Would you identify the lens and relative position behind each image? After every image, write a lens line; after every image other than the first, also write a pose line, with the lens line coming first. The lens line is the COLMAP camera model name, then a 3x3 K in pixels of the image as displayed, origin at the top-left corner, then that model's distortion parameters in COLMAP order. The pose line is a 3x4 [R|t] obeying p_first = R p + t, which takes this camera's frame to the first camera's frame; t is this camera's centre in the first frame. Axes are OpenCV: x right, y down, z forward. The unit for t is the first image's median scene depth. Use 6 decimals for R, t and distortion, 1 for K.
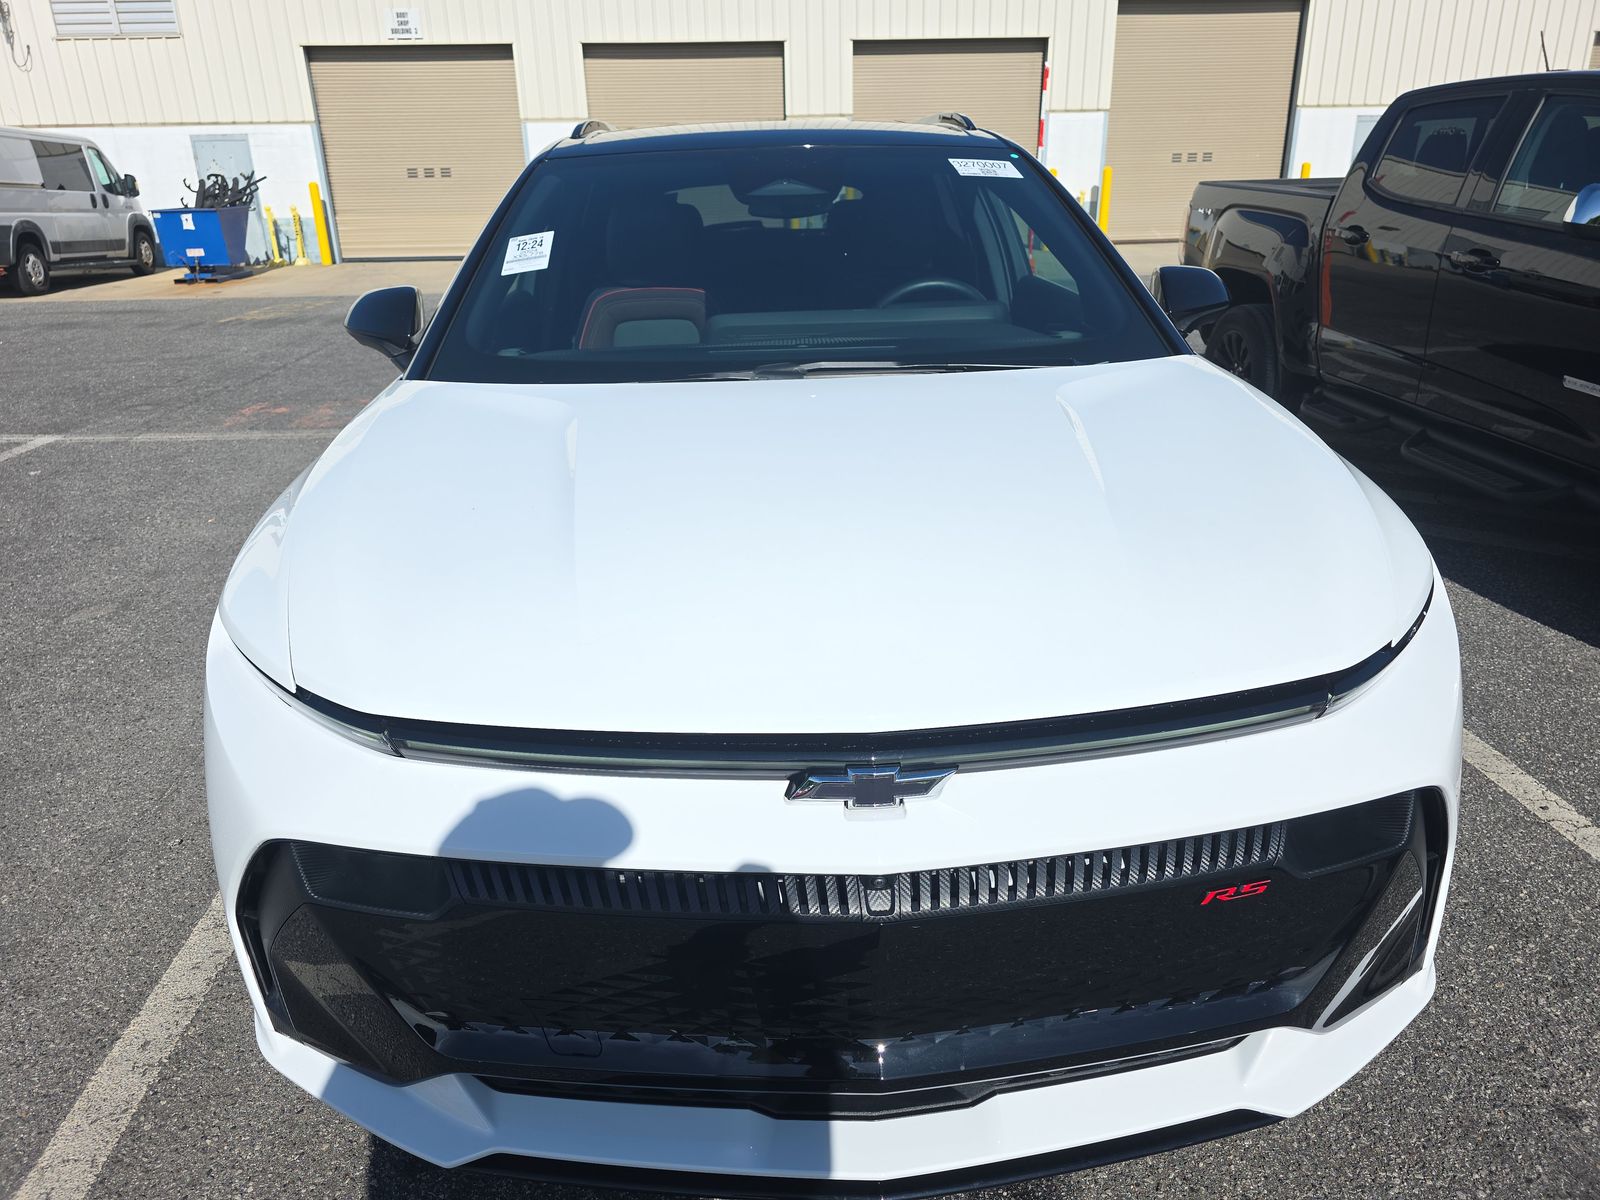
lens RADIAL K [[1094.4, 0, 796.1], [0, 1094.4, 587.0], [0, 0, 1]] dist [0.039237, -0.034148]
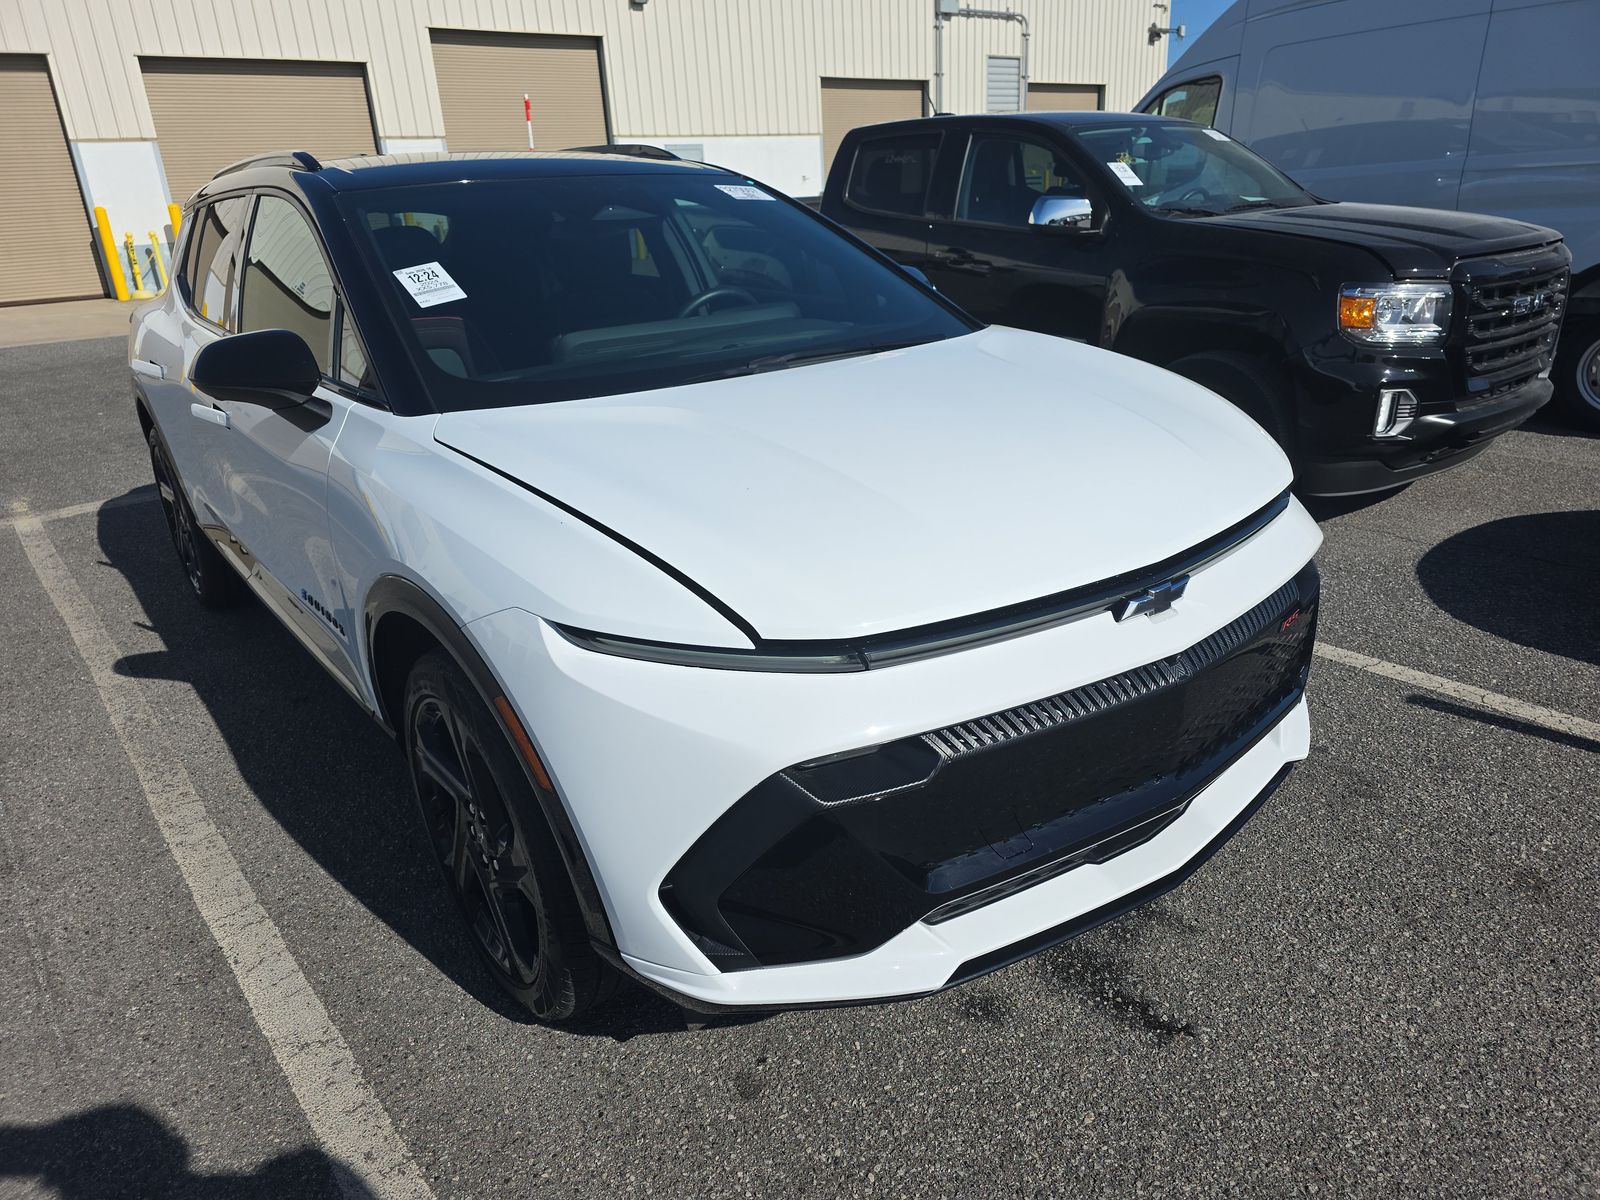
lens RADIAL K [[1049.4, 0, 805.8], [0, 1049.4, 598.9], [0, 0, 1]] dist [0.035446, -0.034555]
pose [[0.851157, -0.199374, 0.485575, -0.297498], [0.198426, 0.978627, 0.054000, 0.004340], [-0.485963, 0.050388, 0.872526, 0.002358]]
